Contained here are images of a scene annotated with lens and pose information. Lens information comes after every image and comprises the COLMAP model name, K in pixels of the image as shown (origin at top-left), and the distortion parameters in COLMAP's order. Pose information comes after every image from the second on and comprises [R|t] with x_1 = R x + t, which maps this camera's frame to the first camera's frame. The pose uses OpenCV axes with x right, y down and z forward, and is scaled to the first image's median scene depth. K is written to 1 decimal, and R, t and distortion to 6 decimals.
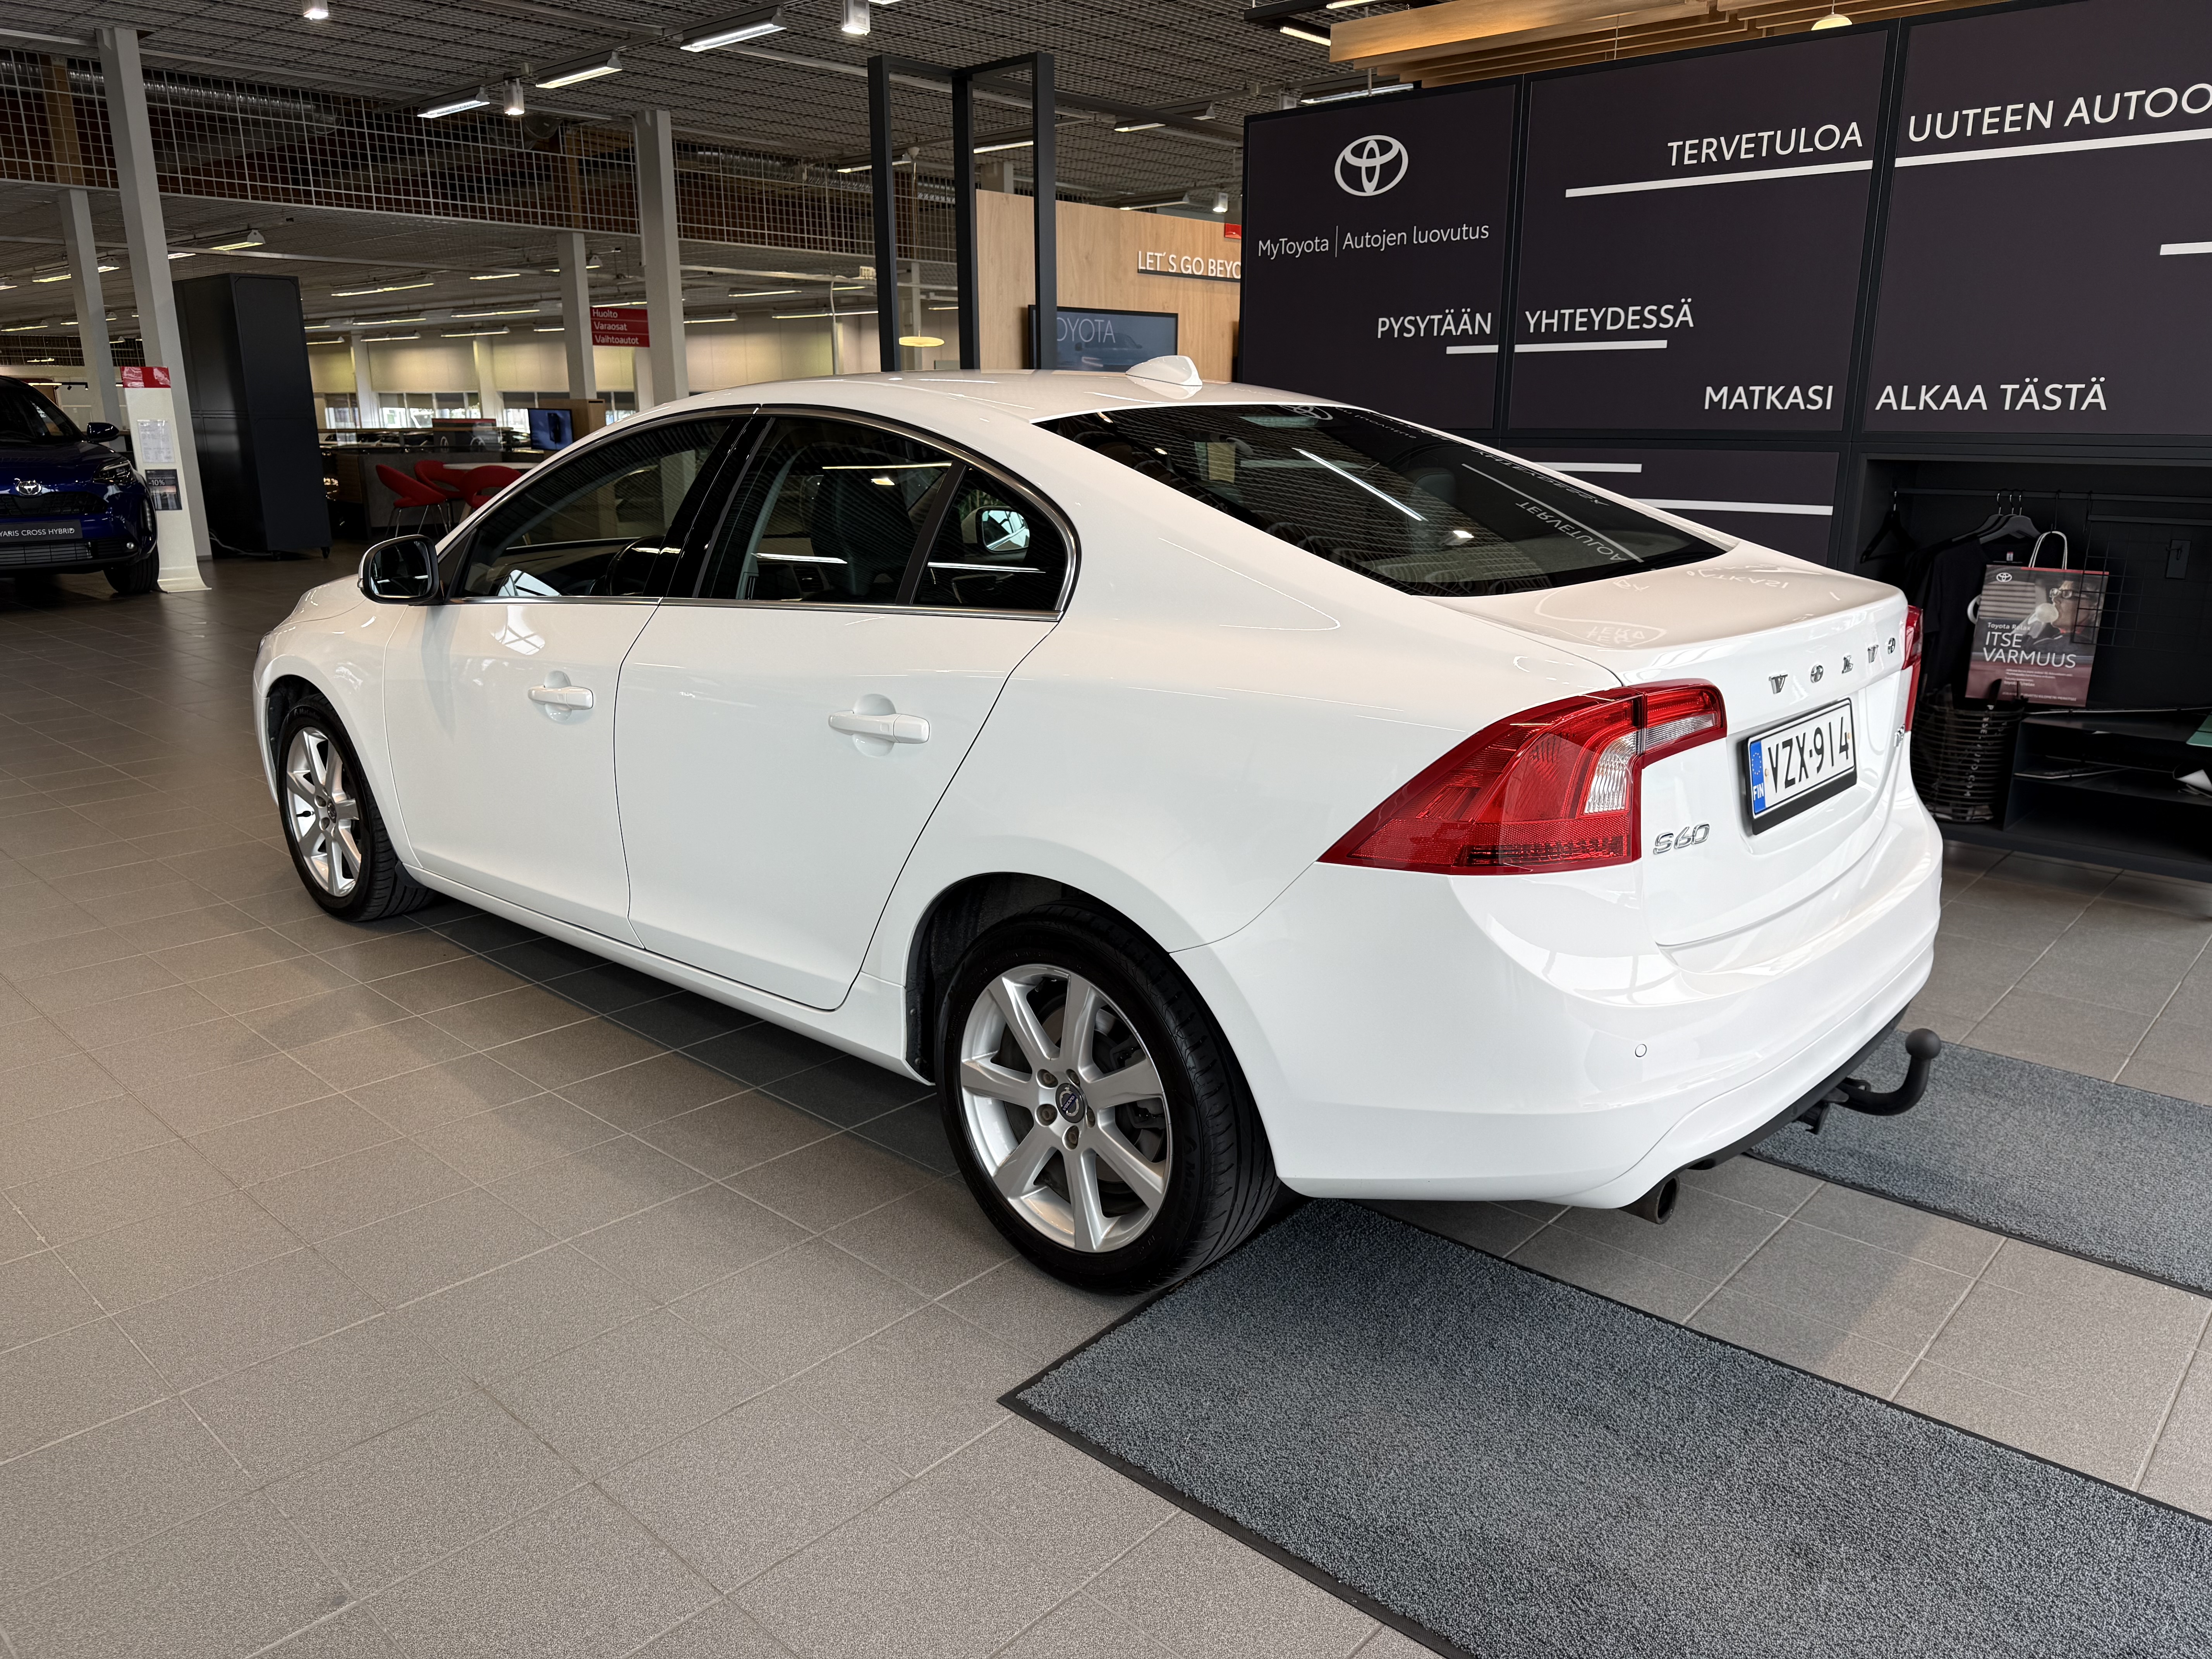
lens RADIAL K [[1575.3, 0, 1090.6], [0, 1575.3, 863.2], [0, 0, 1]] dist [-0.001181, -0.004675]
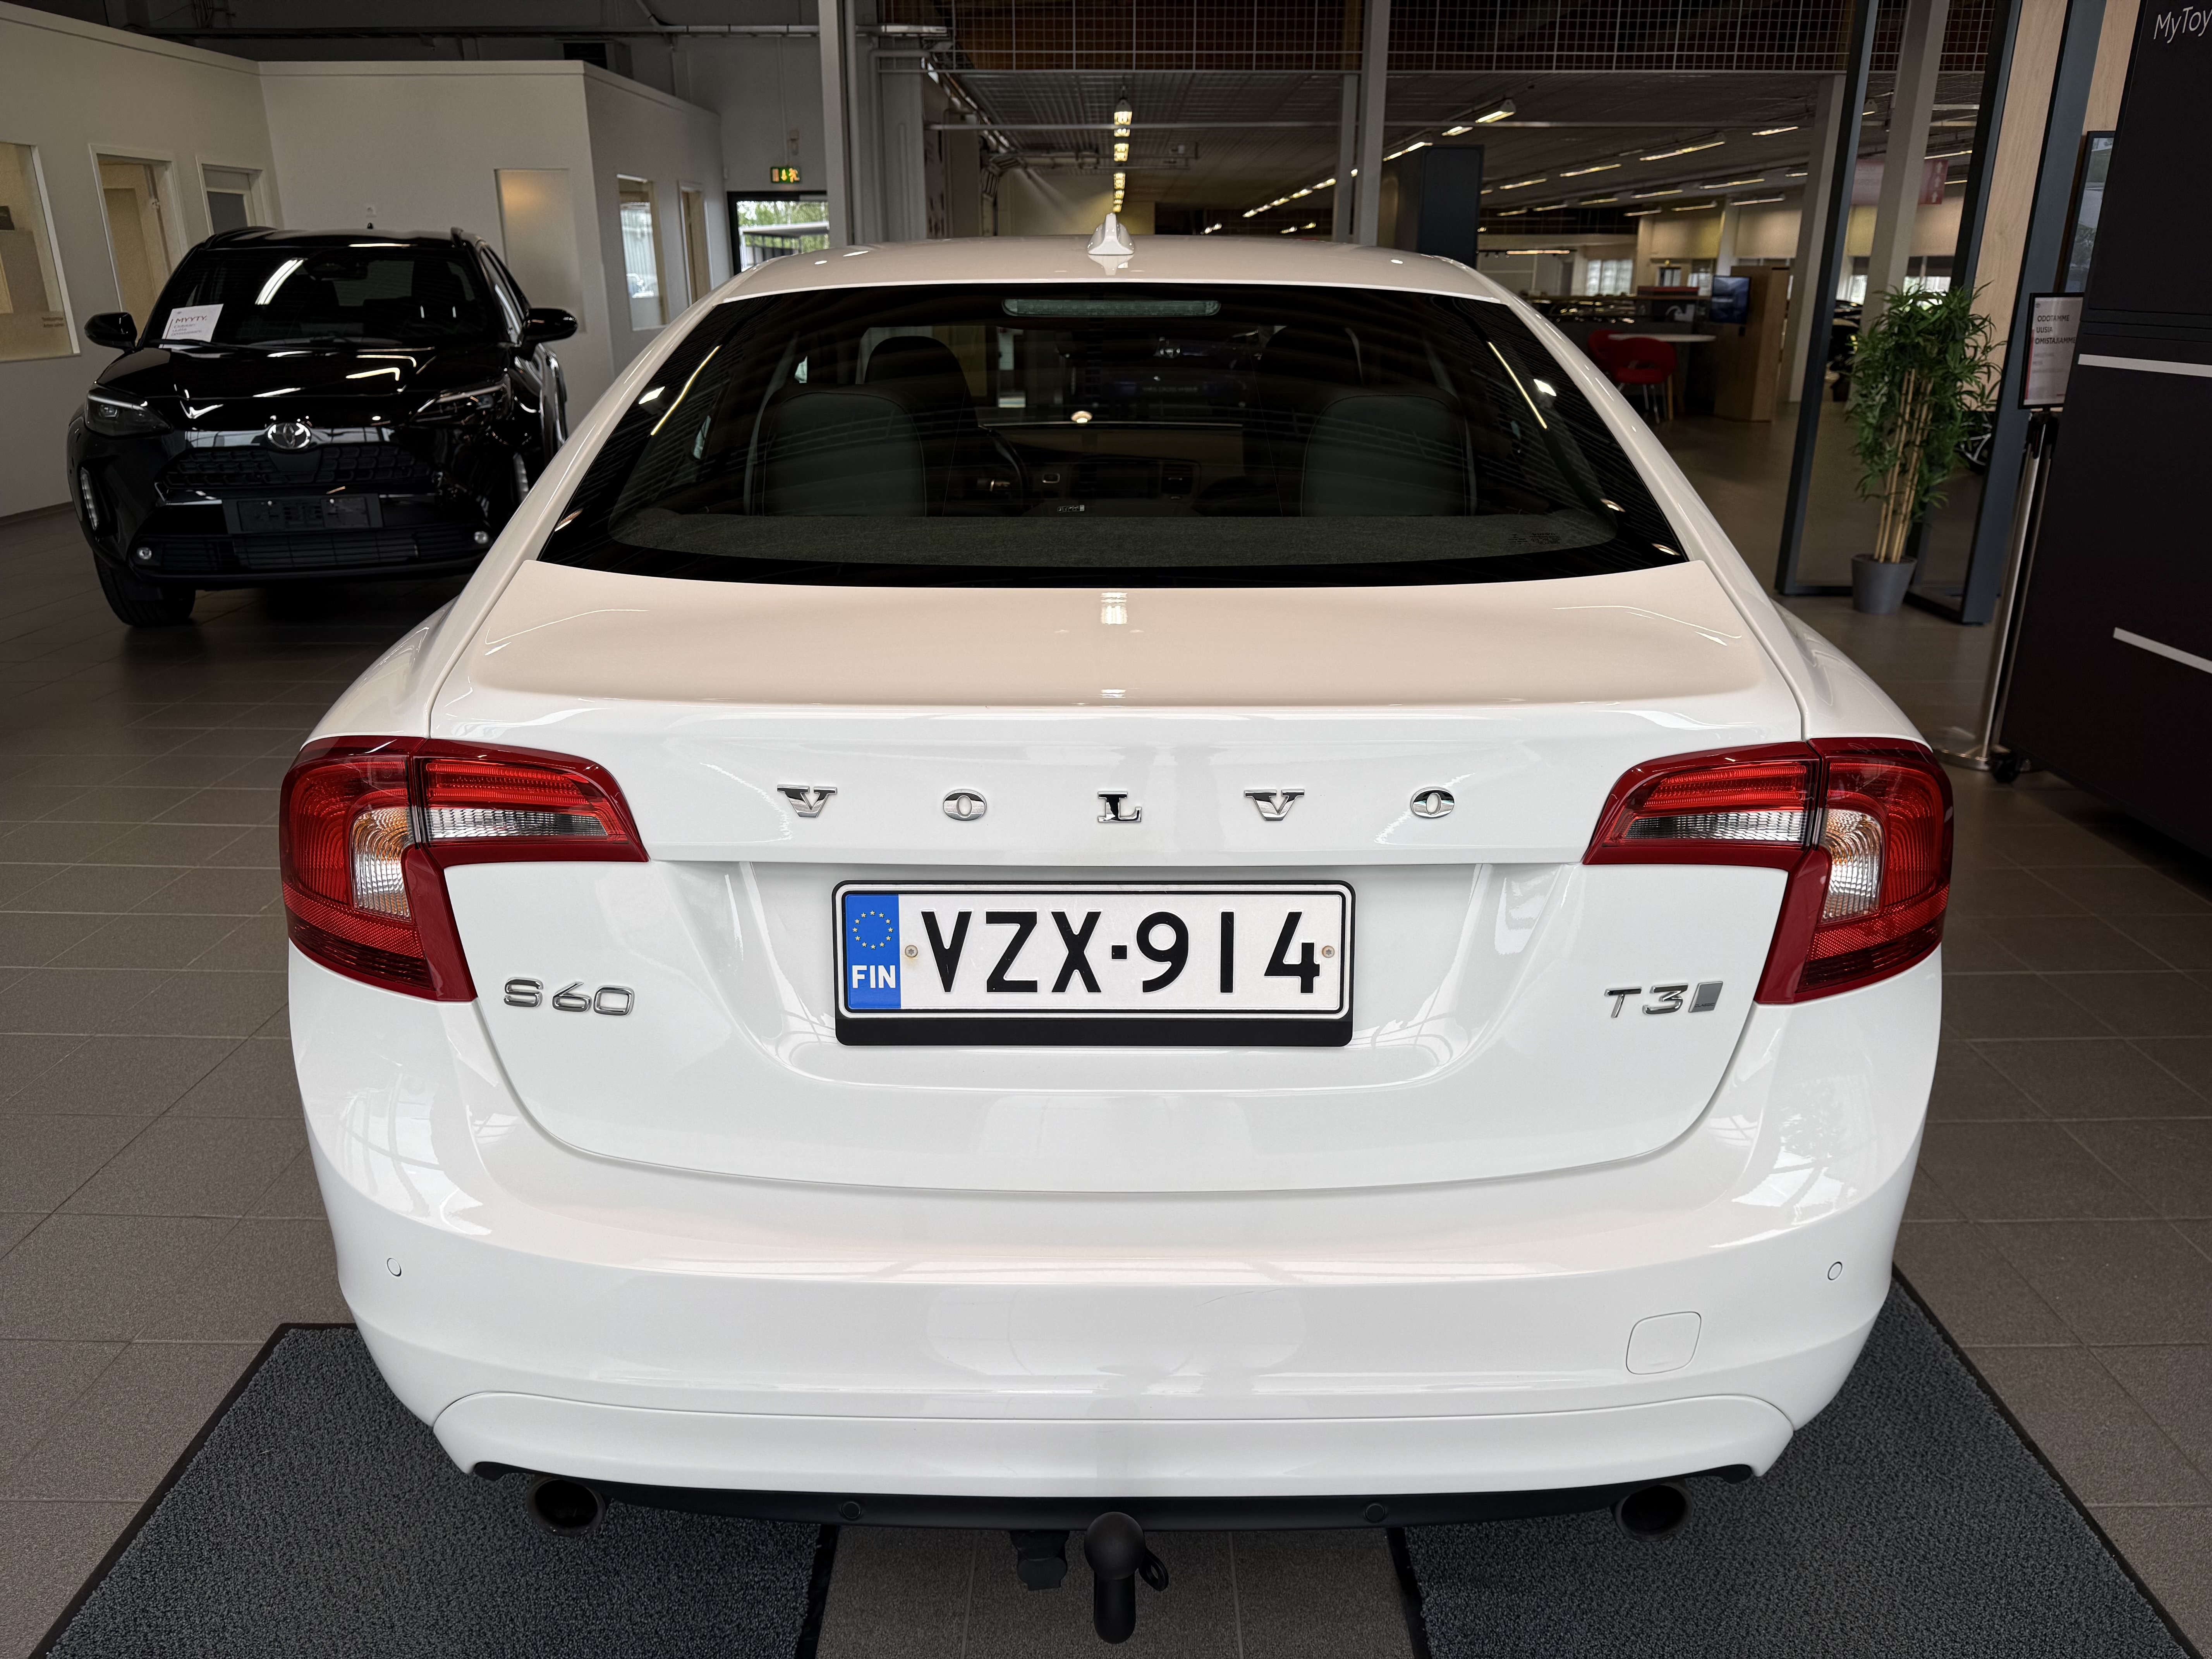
lens RADIAL K [[1577.8, 0, 1106.0], [0, 1577.8, 829.5], [0, 0, 1]] dist [0.003596, -0.005609]
pose [[0.665740, 0.243416, -0.705365, 0.815761], [-0.202236, 0.968775, 0.143442, -0.185067], [0.718256, 0.047155, 0.694179, 0.609356]]
